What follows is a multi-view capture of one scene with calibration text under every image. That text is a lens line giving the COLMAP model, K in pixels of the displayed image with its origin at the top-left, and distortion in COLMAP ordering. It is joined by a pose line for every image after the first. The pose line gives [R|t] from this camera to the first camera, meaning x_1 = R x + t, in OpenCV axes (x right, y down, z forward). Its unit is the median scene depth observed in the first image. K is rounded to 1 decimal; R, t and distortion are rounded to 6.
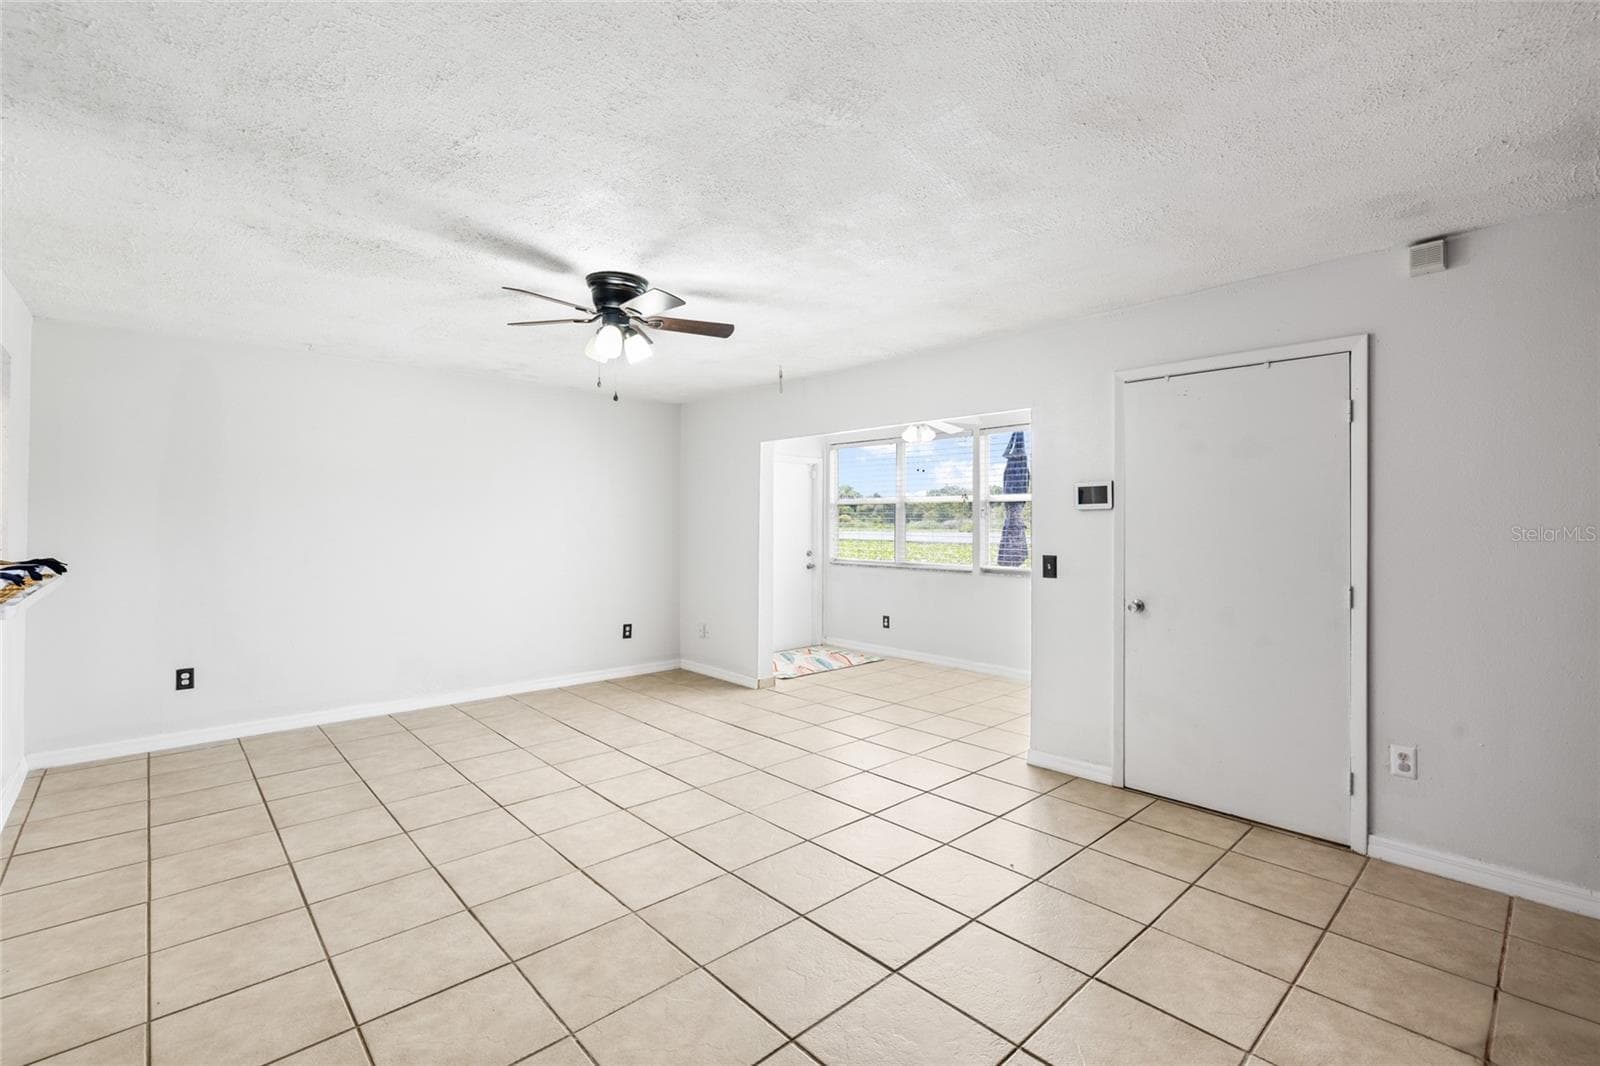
lens RADIAL K [[700.3, 0, 799.8], [0, 700.3, 530.7], [0, 0, 1]] dist [-0.000377, -0.001463]
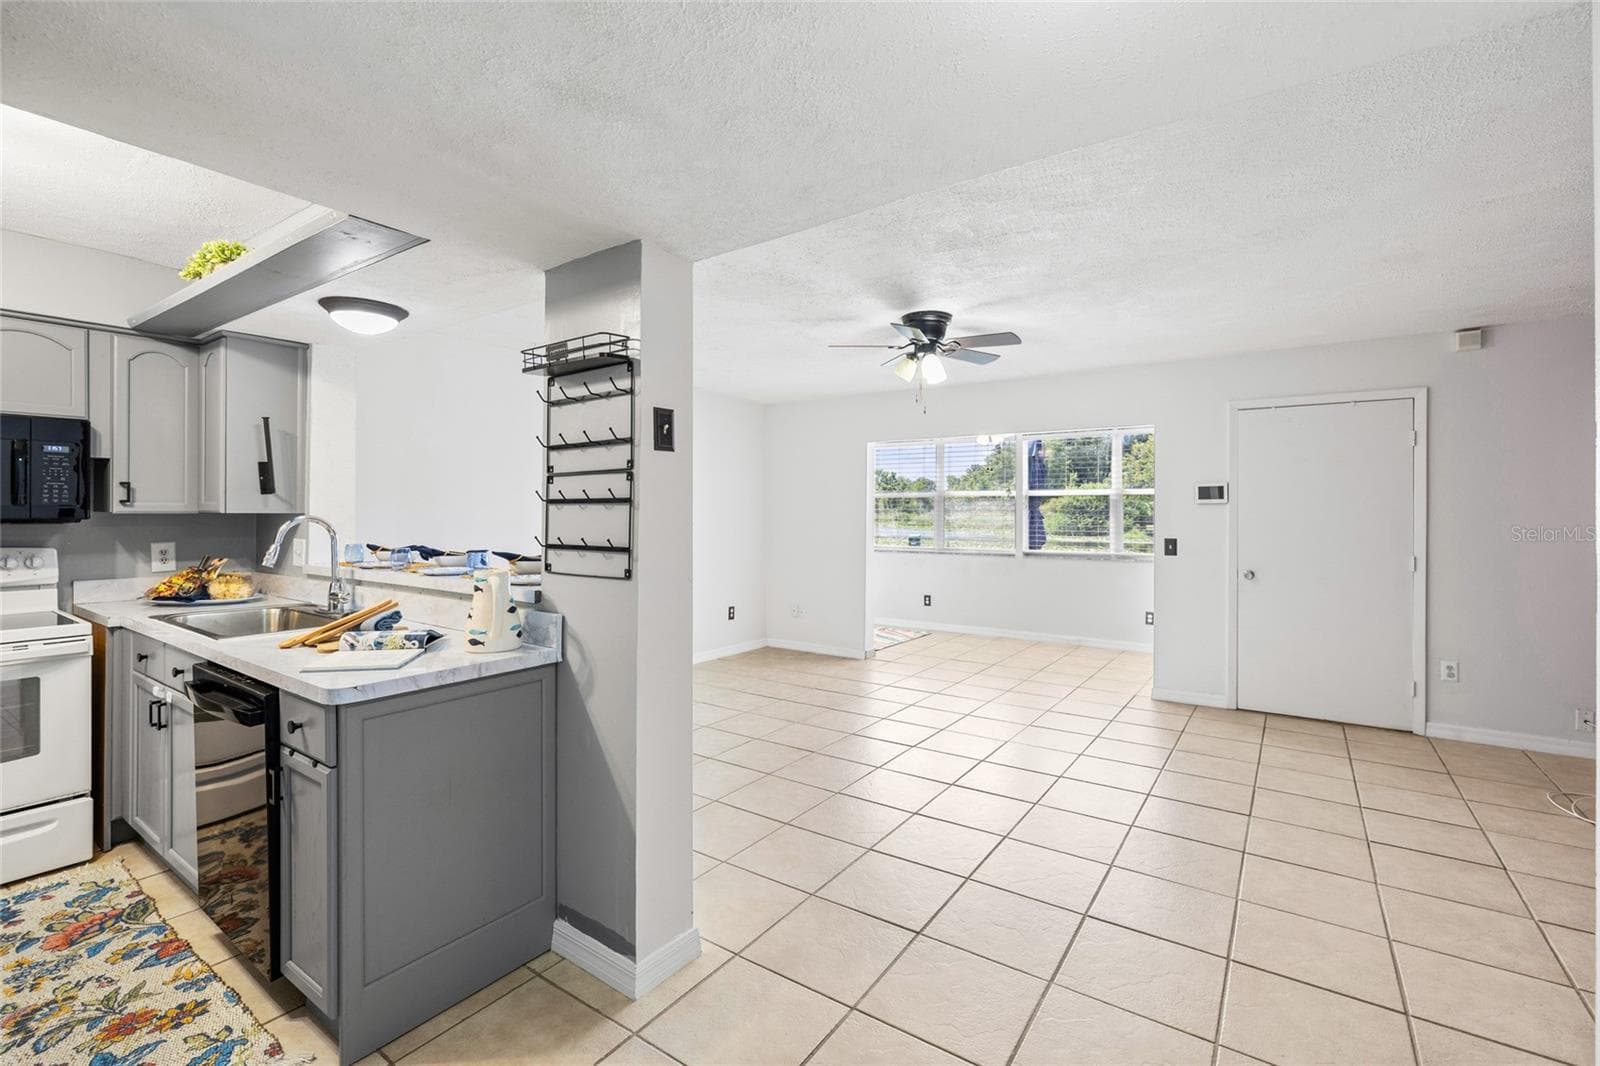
lens RADIAL K [[700.3, 0, 800.2], [0, 700.3, 524.7], [0, 0, 1]] dist [-0.000377, -0.001463]
pose [[0.977140, -0.001380, 0.212594, -0.649762], [0.000692, 0.999994, 0.003313, 0.005277], [-0.212598, -0.003090, 0.977135, -0.140486]]
